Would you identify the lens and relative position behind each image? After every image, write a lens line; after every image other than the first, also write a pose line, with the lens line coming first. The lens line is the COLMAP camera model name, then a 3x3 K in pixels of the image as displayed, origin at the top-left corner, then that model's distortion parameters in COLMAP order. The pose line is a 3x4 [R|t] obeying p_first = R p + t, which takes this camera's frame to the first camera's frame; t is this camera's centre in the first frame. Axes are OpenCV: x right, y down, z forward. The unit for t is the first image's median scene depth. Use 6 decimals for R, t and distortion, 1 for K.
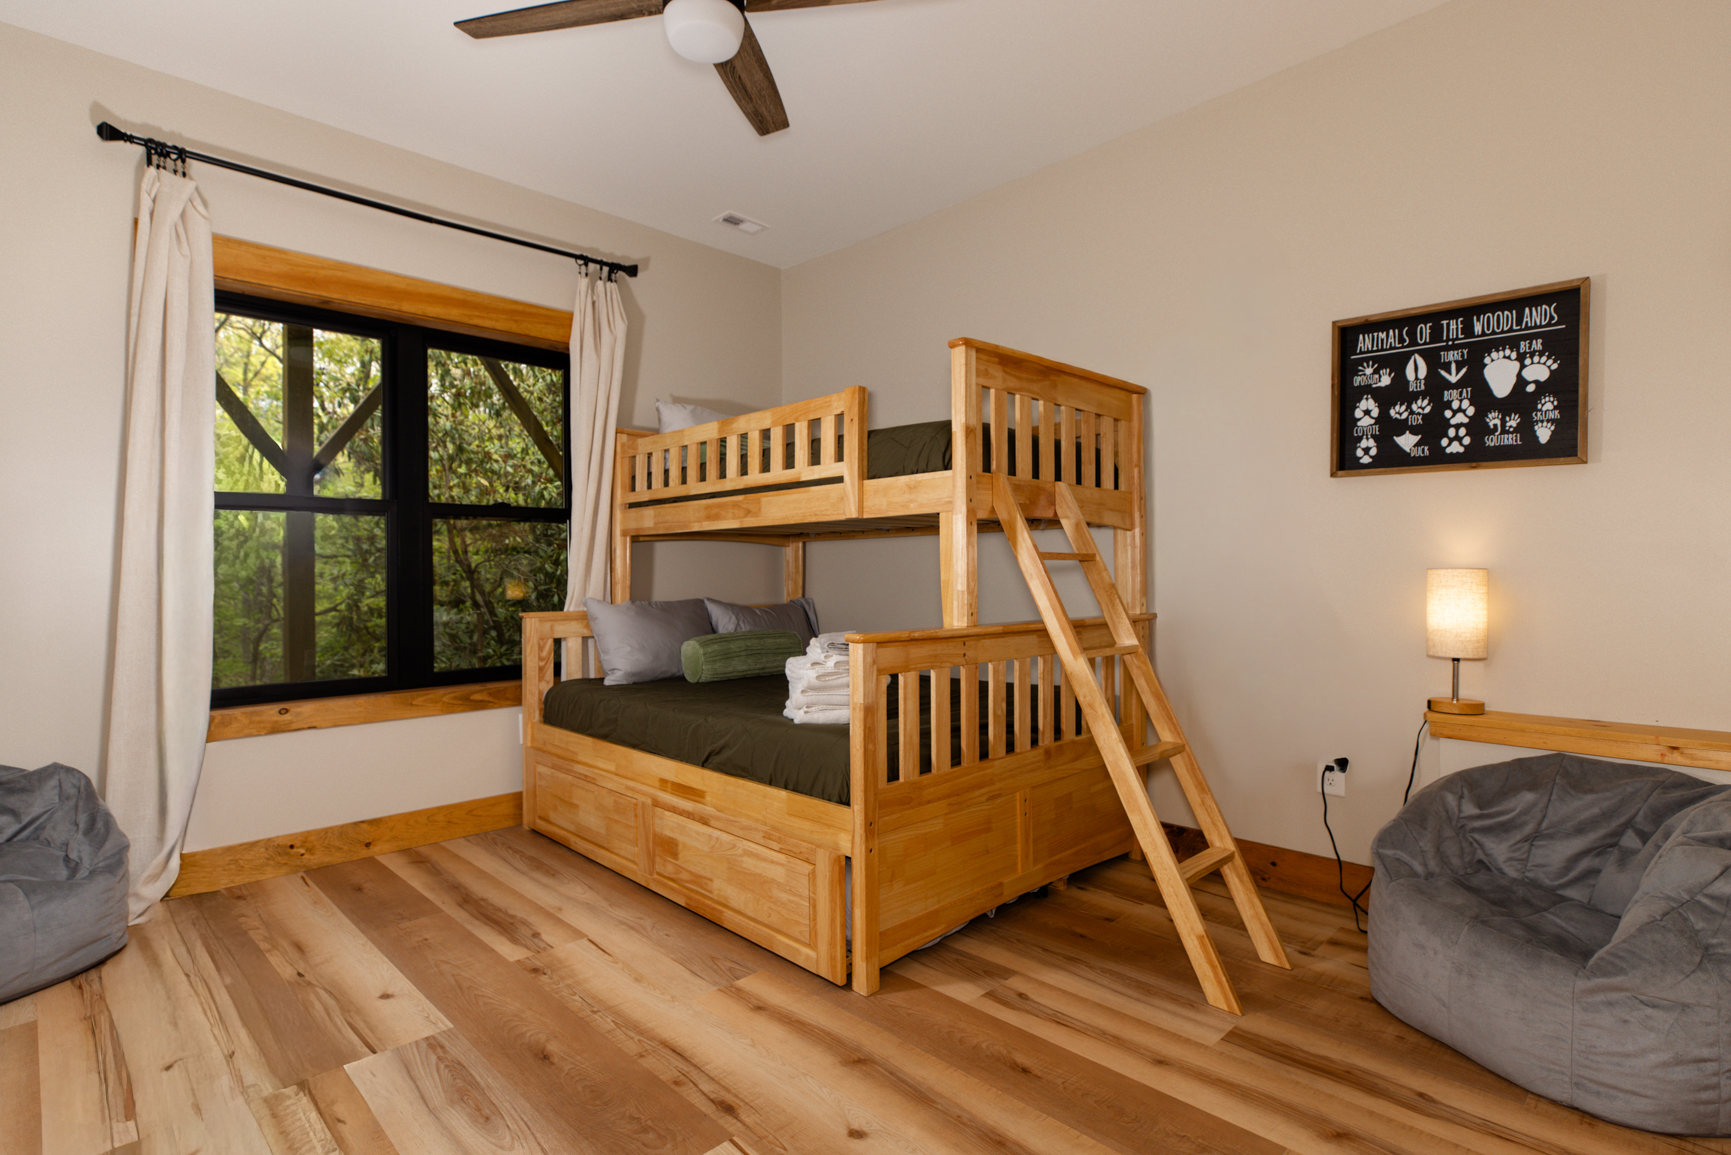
lens RADIAL K [[858.9, 0, 872.0], [0, 858.9, 574.9], [0, 0, 1]] dist [-0.002330, 0.000341]
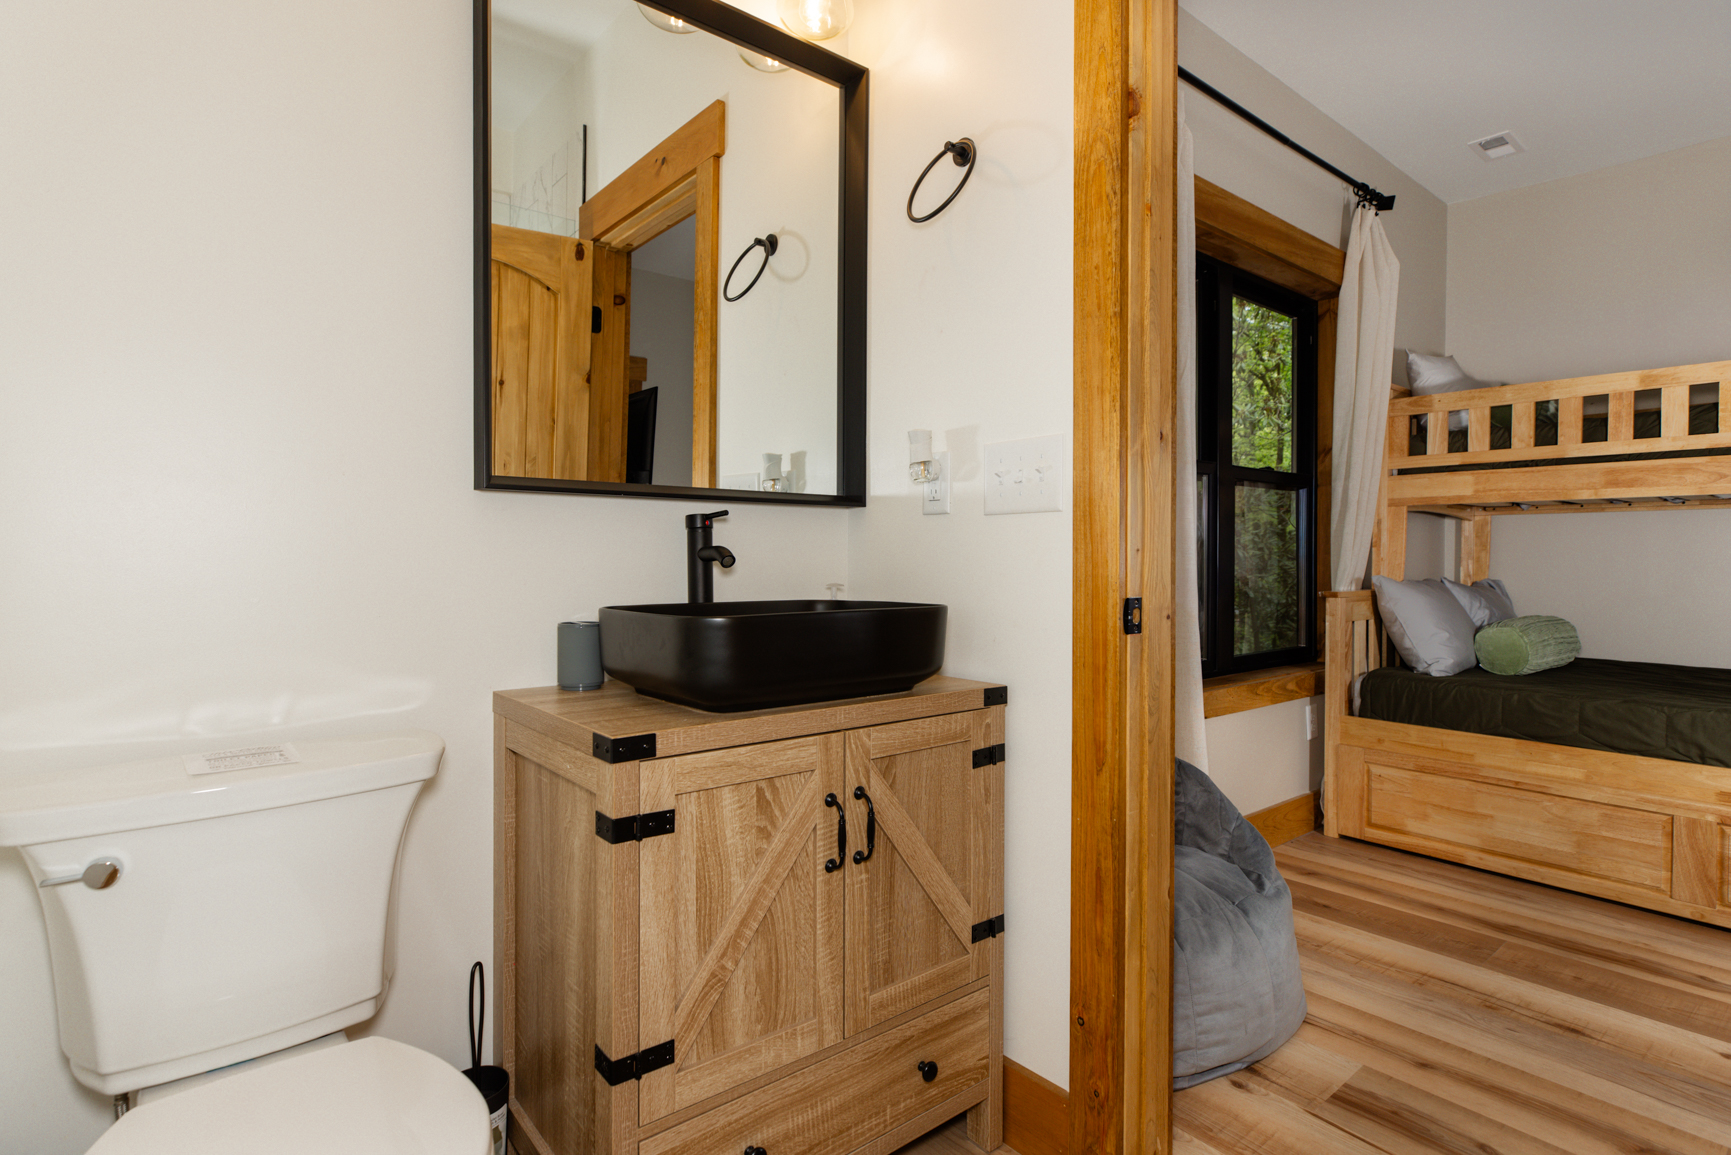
lens RADIAL K [[887.2, 0, 863.4], [0, 887.2, 568.5], [0, 0, 1]] dist [0.002323, 0.000538]
pose [[0.995604, 0.012132, -0.092874, -0.936749], [-0.011107, 0.999872, 0.011549, 0.017120], [0.093002, -0.010466, 0.995611, 0.057298]]
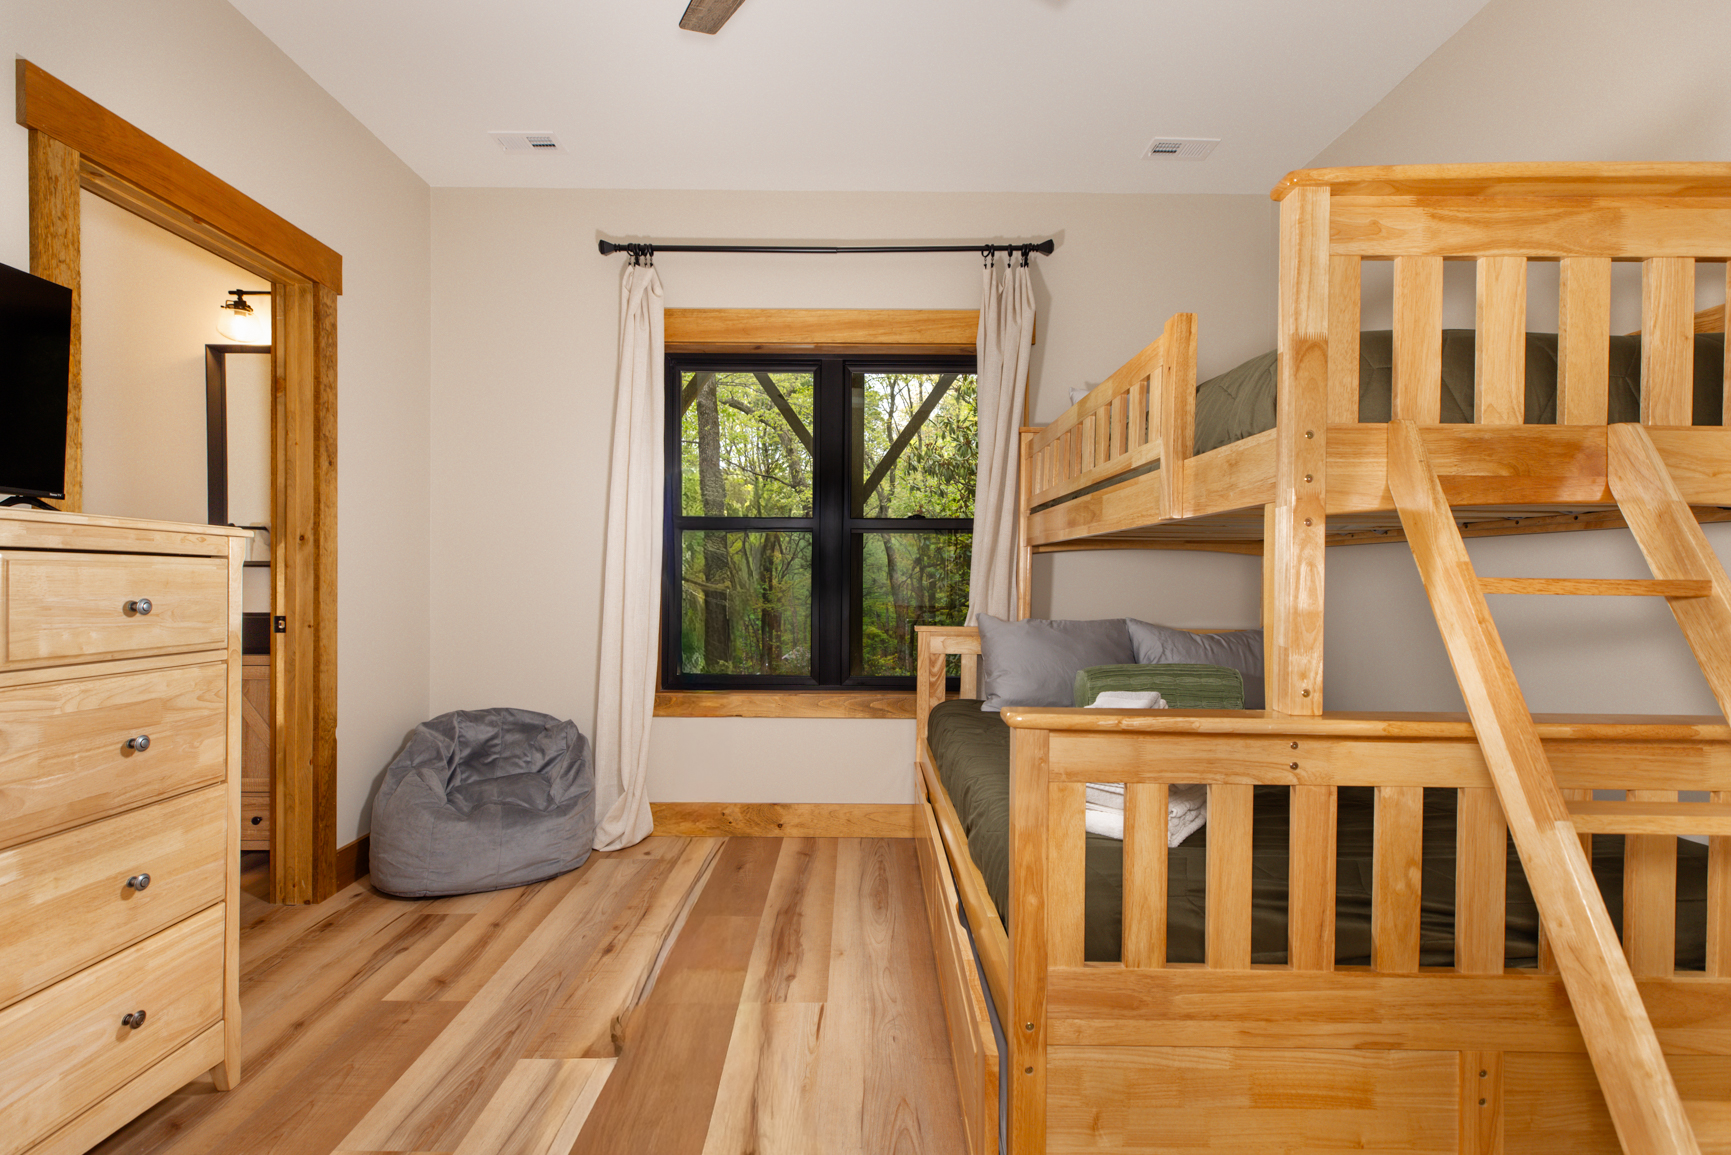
lens RADIAL K [[778.9, 0, 858.1], [0, 778.9, 584.1], [0, 0, 1]] dist [0.003302, 0.000469]
pose [[0.702589, 0.021495, -0.711272, 0.213593], [-0.013203, 0.999765, 0.017172, -0.021718], [0.711474, -0.002674, 0.702707, 0.376964]]
